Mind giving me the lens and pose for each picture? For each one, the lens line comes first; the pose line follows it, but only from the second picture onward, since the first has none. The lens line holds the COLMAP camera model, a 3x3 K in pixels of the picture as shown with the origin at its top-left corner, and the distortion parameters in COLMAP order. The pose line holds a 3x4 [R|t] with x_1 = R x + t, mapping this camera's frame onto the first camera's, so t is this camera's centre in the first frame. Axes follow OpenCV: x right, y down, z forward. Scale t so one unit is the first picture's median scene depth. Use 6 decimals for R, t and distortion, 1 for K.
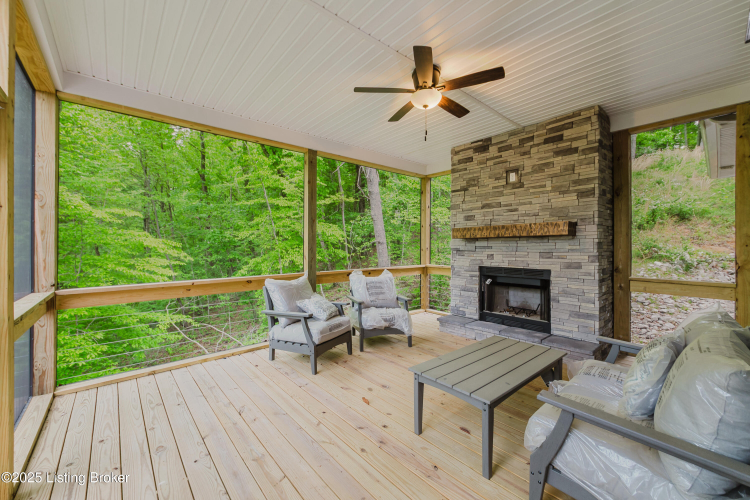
lens RADIAL K [[303.5, 0, 375.0], [0, 303.5, 250.0], [0, 0, 1]] dist [0.015292, -0.000023]
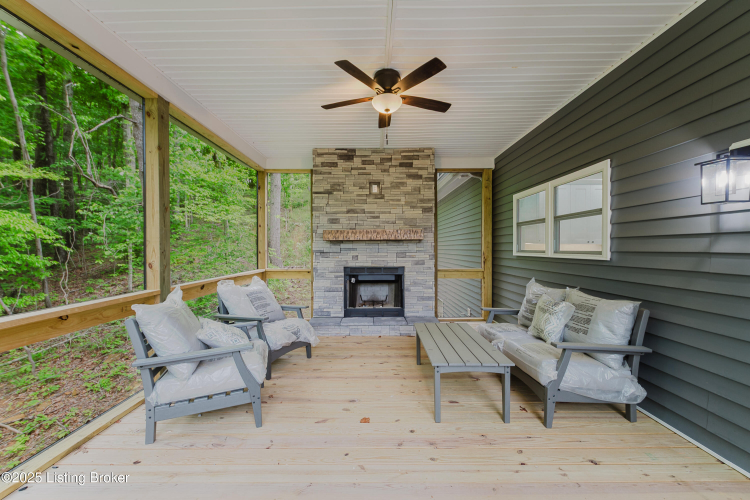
lens RADIAL K [[298.6, 0, 375.8], [0, 298.6, 256.1], [0, 0, 1]] dist [0.026021, -0.007748]
pose [[0.648432, -0.016316, 0.761098, -0.421241], [0.012277, 0.999864, 0.010975, 0.005431], [-0.761174, 0.002228, 0.648544, 0.257854]]
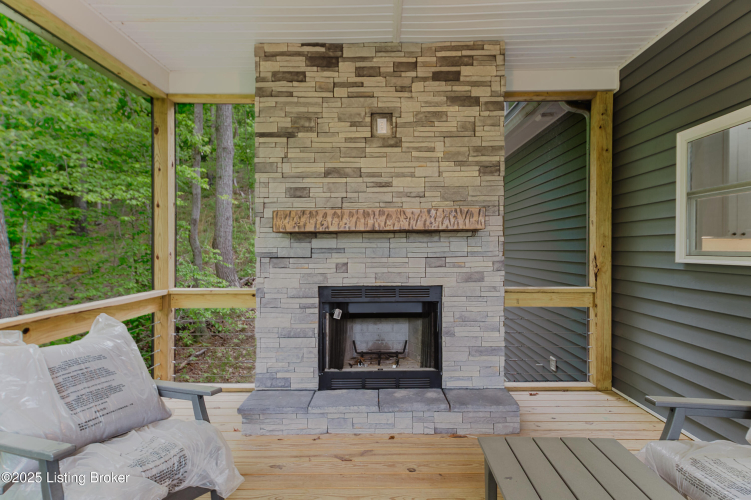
lens RADIAL K [[413.3, 0, 372.6], [0, 413.3, 252.9], [0, 0, 1]] dist [0.032504, 0.001067]
pose [[0.665385, -0.006536, 0.746472, -0.139239], [0.012599, 0.999918, -0.002475, -0.001195], [-0.746394, 0.011052, 0.665412, 0.503079]]
